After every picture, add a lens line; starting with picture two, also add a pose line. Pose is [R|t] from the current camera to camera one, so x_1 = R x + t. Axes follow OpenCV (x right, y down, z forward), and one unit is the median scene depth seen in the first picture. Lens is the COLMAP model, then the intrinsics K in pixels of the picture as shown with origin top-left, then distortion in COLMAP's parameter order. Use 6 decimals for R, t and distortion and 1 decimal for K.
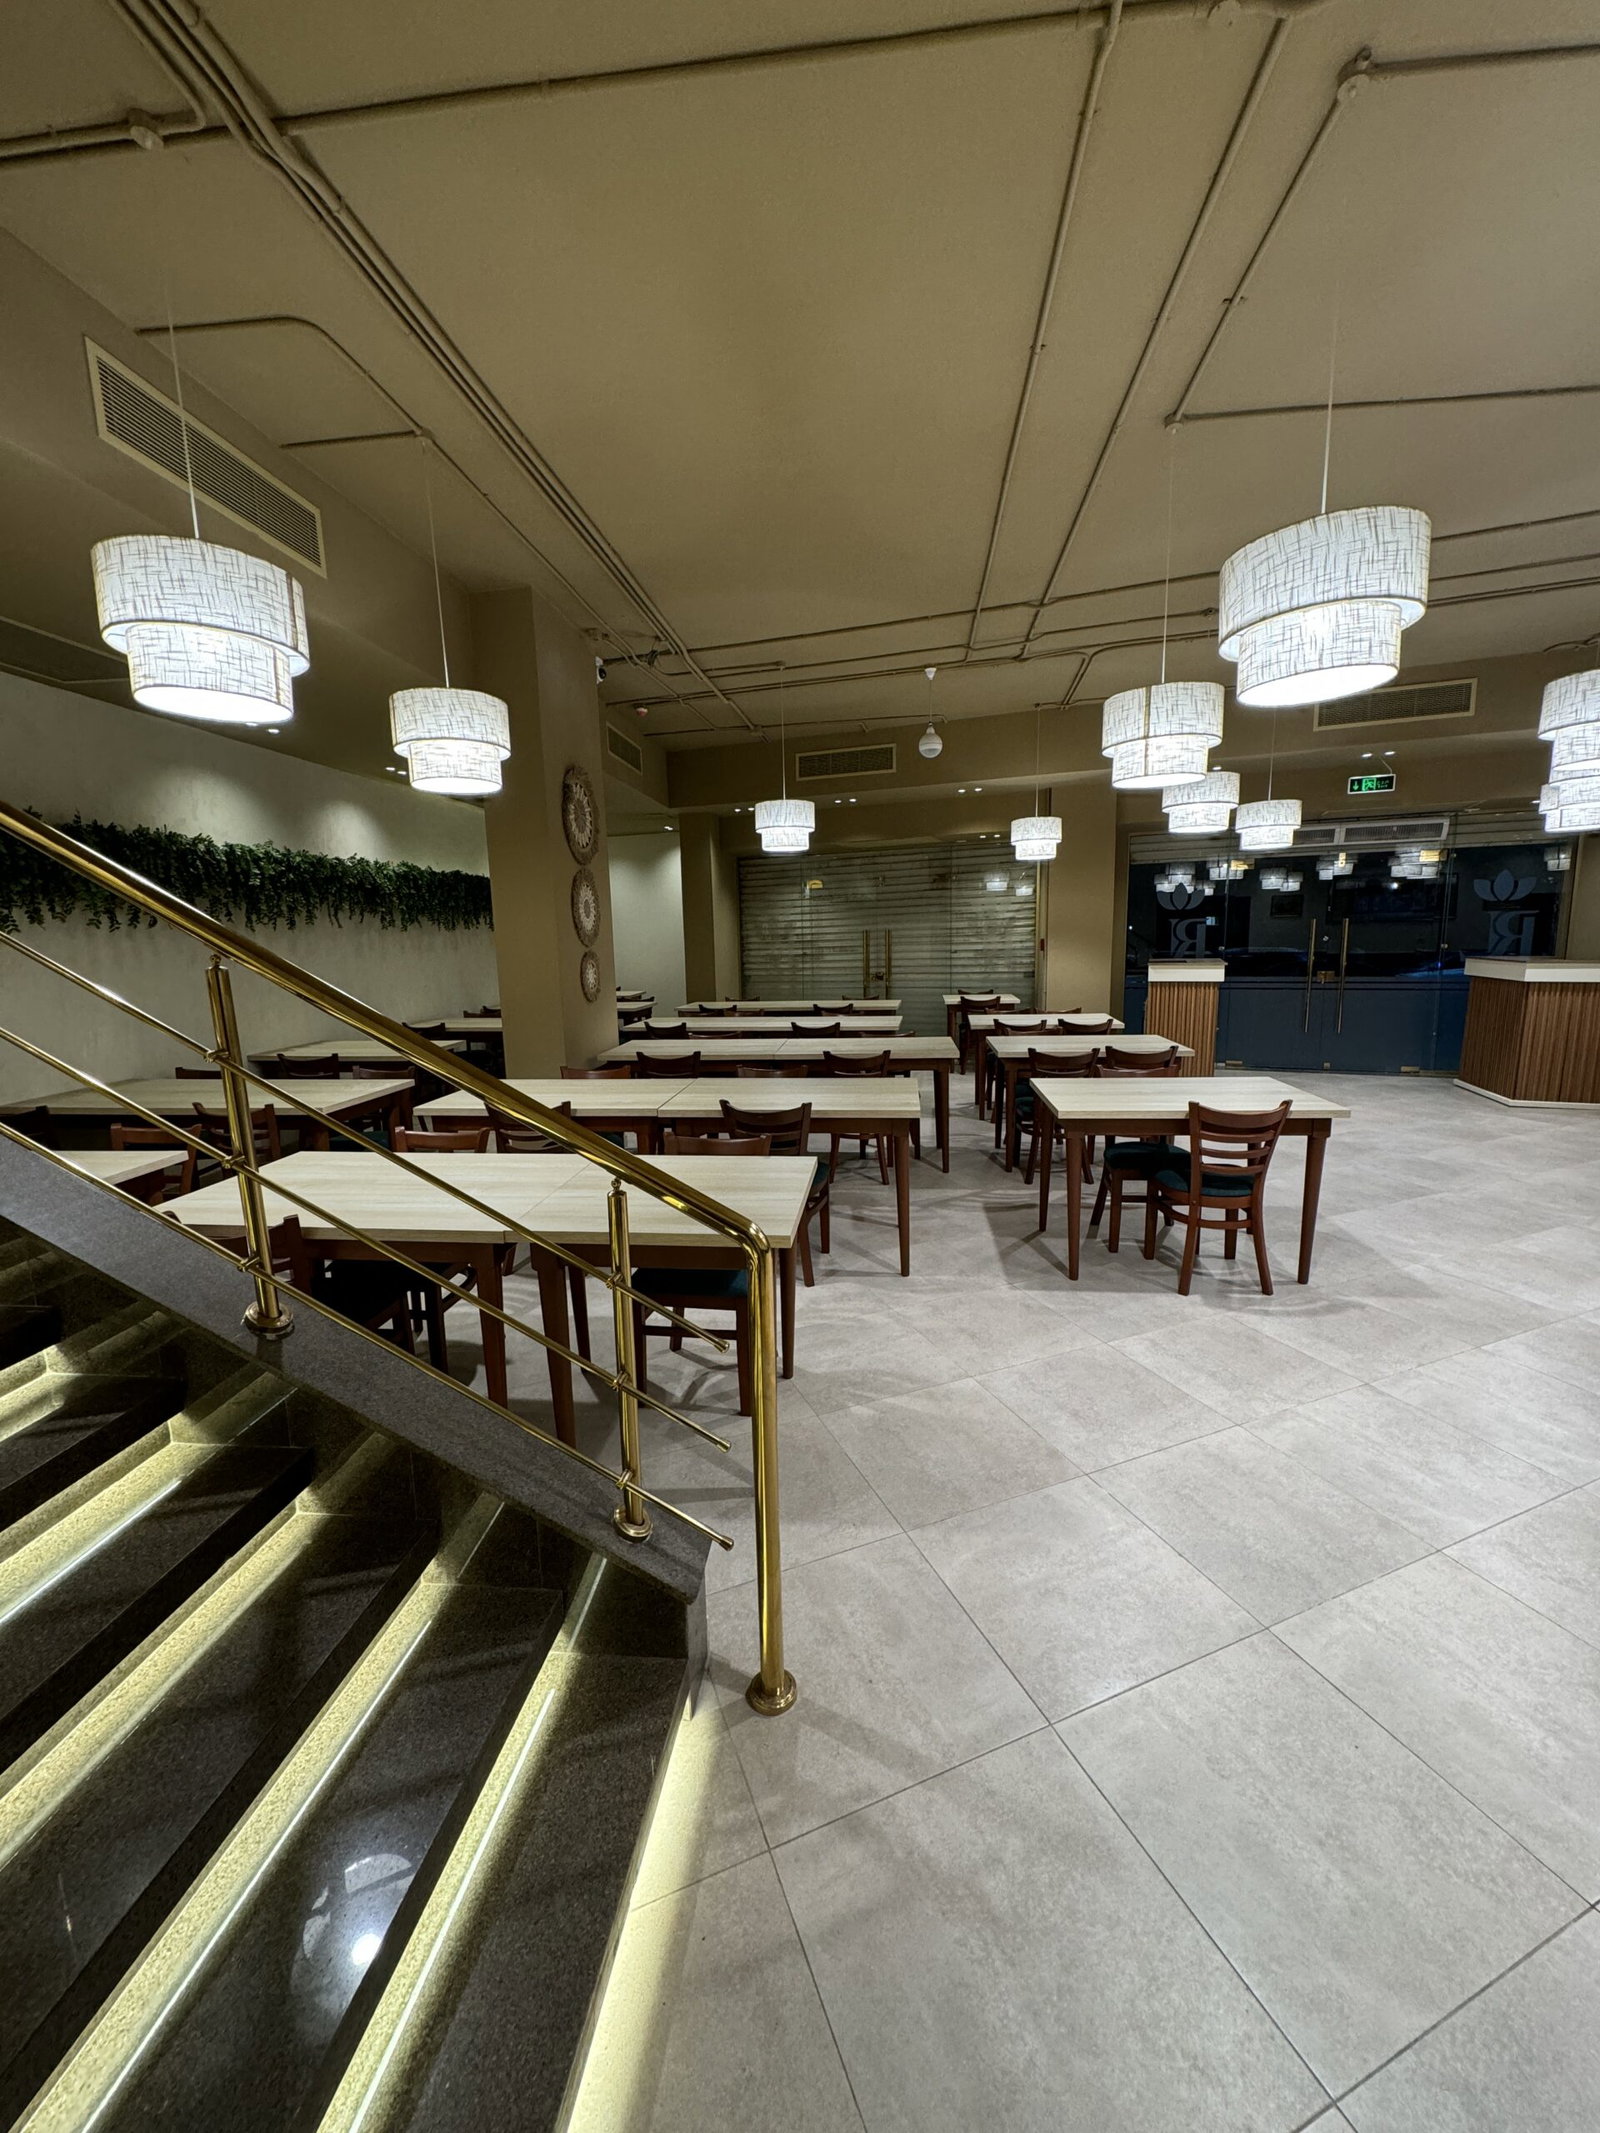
lens RADIAL K [[849.7, 0, 798.6], [0, 849.7, 1068.1], [0, 0, 1]] dist [0.001470, 0.000467]
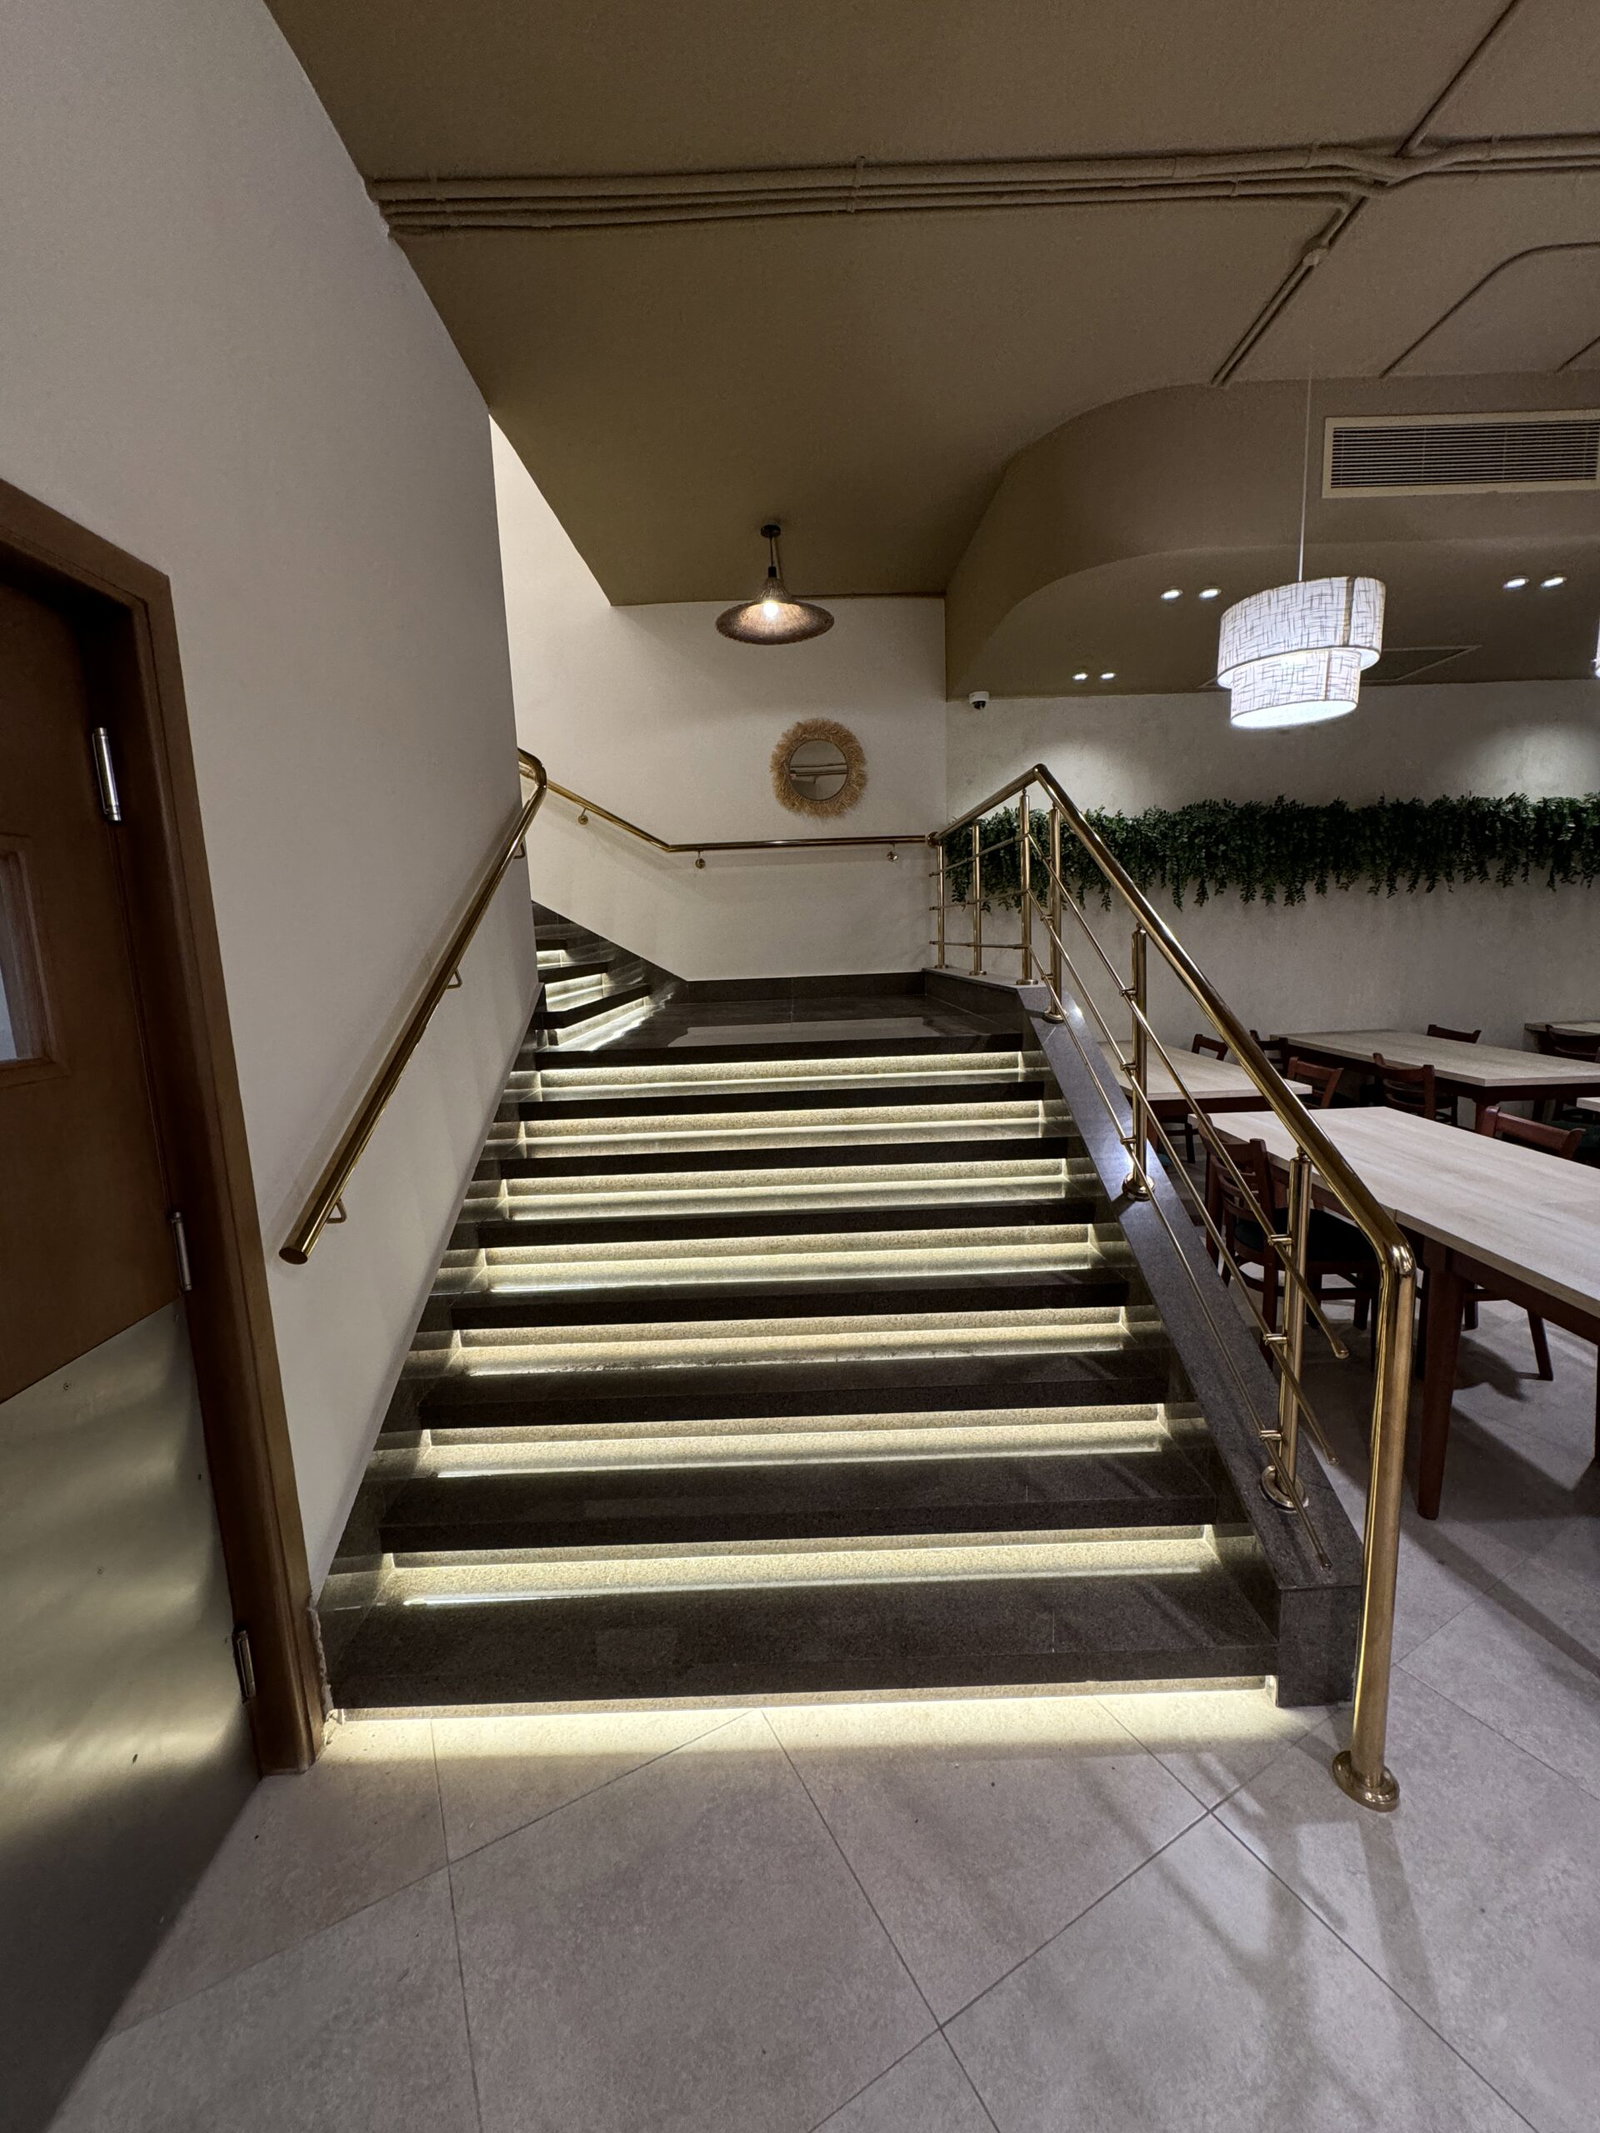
lens RADIAL K [[849.7, 0, 795.5], [0, 849.7, 1067.5], [0, 0, 1]] dist [0.001470, 0.000467]
pose [[0.121817, 0.169905, -0.977902, 0.478653], [-0.125479, 0.979971, 0.154634, -0.029597], [0.984589, 0.103870, 0.140696, 0.178325]]
